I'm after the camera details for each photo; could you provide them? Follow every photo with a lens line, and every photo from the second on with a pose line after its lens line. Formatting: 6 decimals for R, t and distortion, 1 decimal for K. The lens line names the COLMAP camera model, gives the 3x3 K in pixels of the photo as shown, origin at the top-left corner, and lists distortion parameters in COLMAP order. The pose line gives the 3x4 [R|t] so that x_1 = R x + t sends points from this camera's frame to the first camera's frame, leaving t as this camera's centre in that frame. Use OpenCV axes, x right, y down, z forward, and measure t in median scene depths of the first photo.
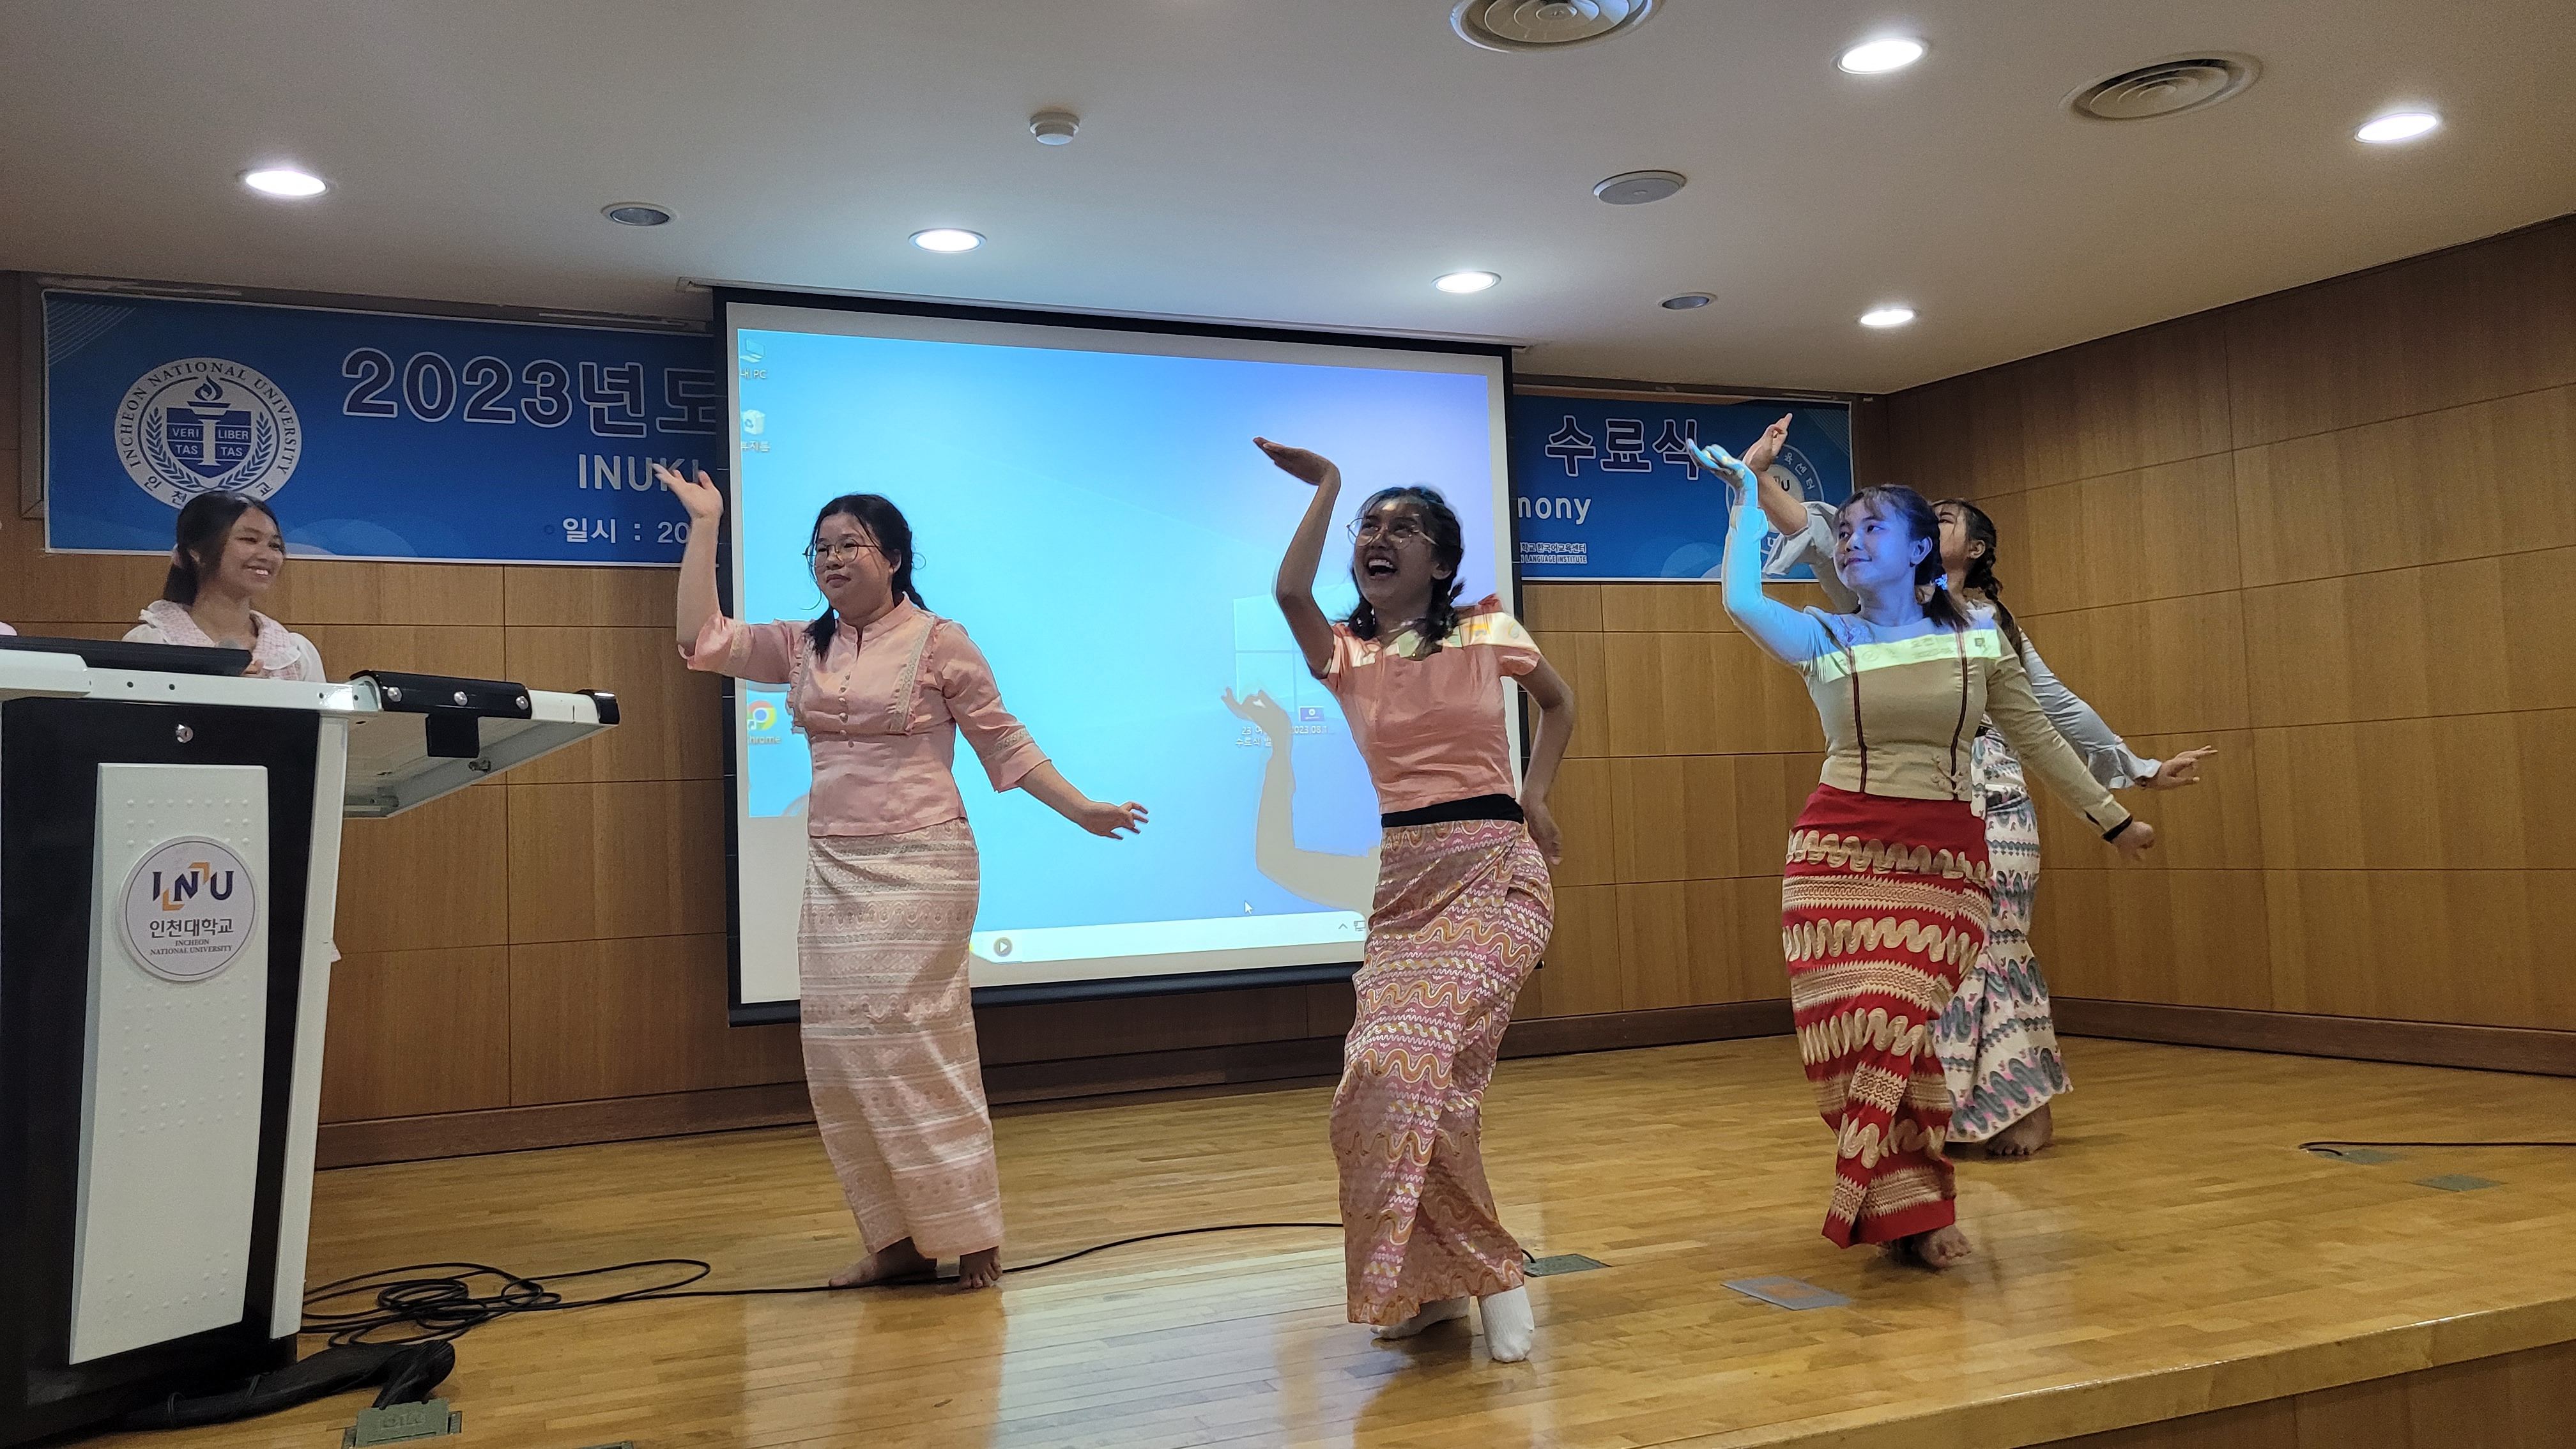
lens RADIAL K [[1934.1, 0, 1269.1], [0, 1934.1, 710.5], [0, 0, 1]] dist [0.042154, -0.007625]
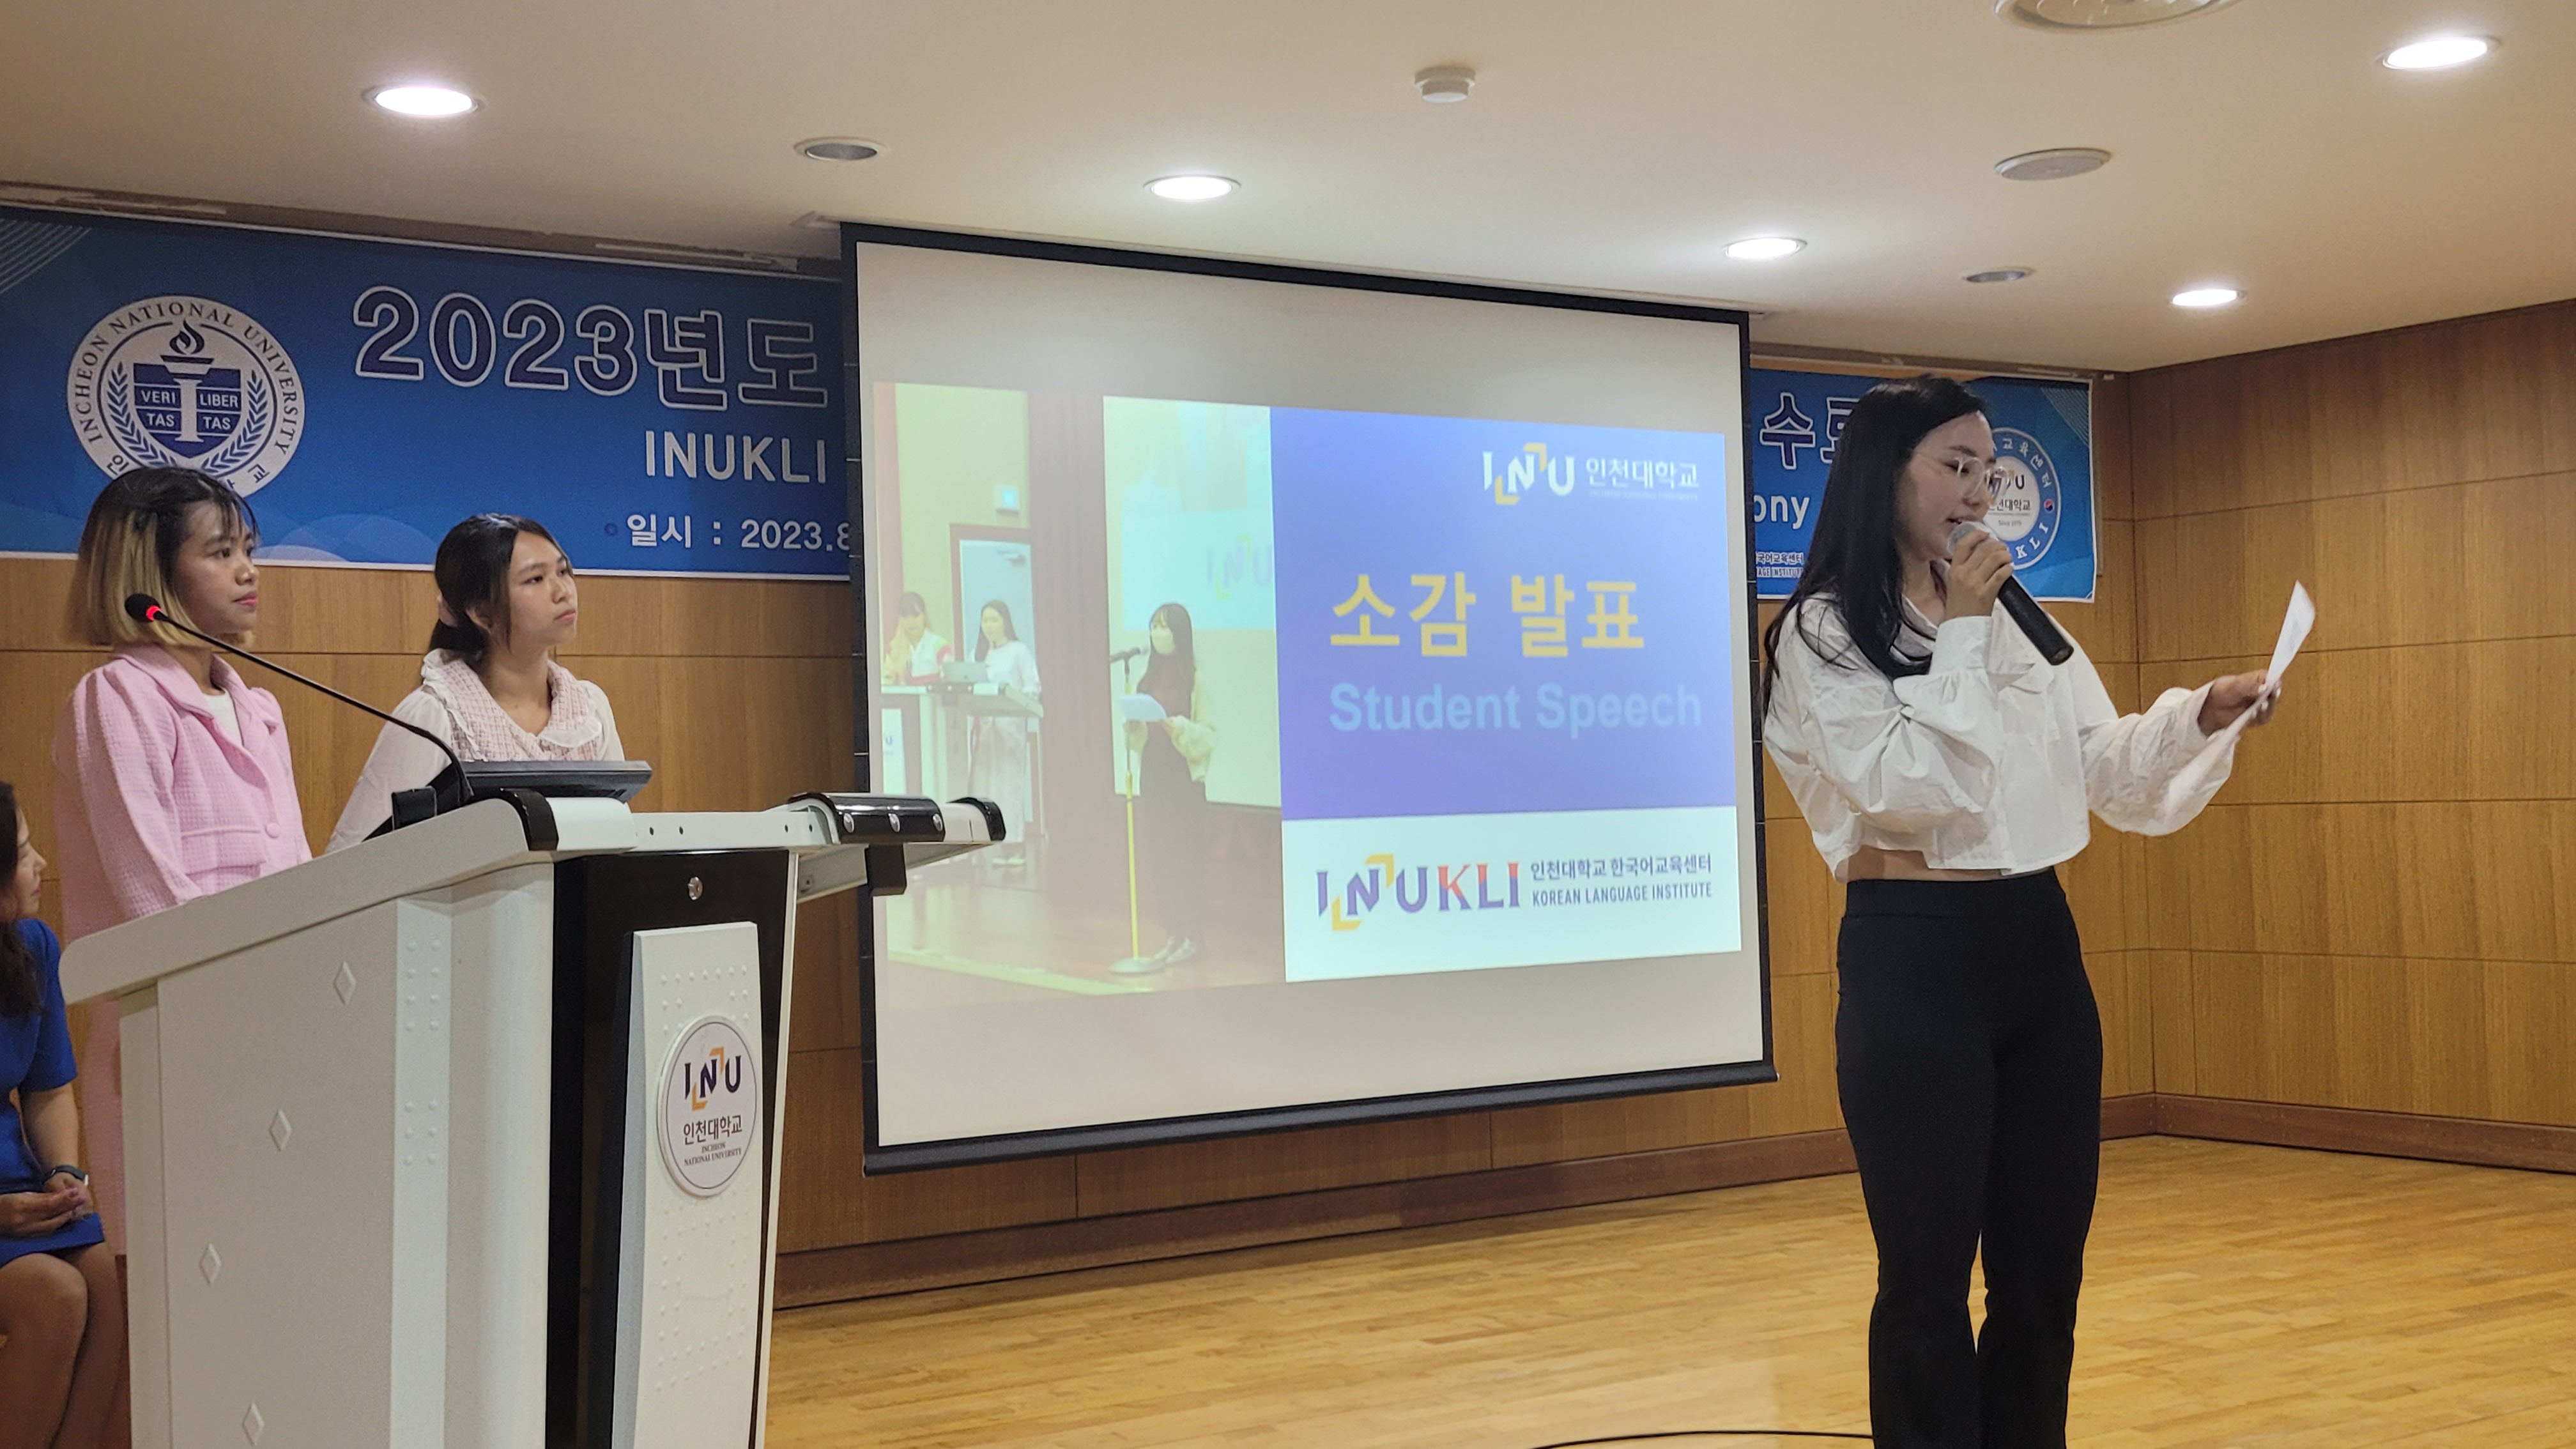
lens RADIAL K [[2558.1, 0, 1285.0], [0, 2558.1, 749.0], [0, 0, 1]] dist [0.048471, -0.003362]
pose [[0.990236, 0.013078, 0.138786, -0.254074], [-0.017973, 0.999258, 0.034079, -0.047267], [-0.138237, -0.036241, 0.989736, -0.042404]]
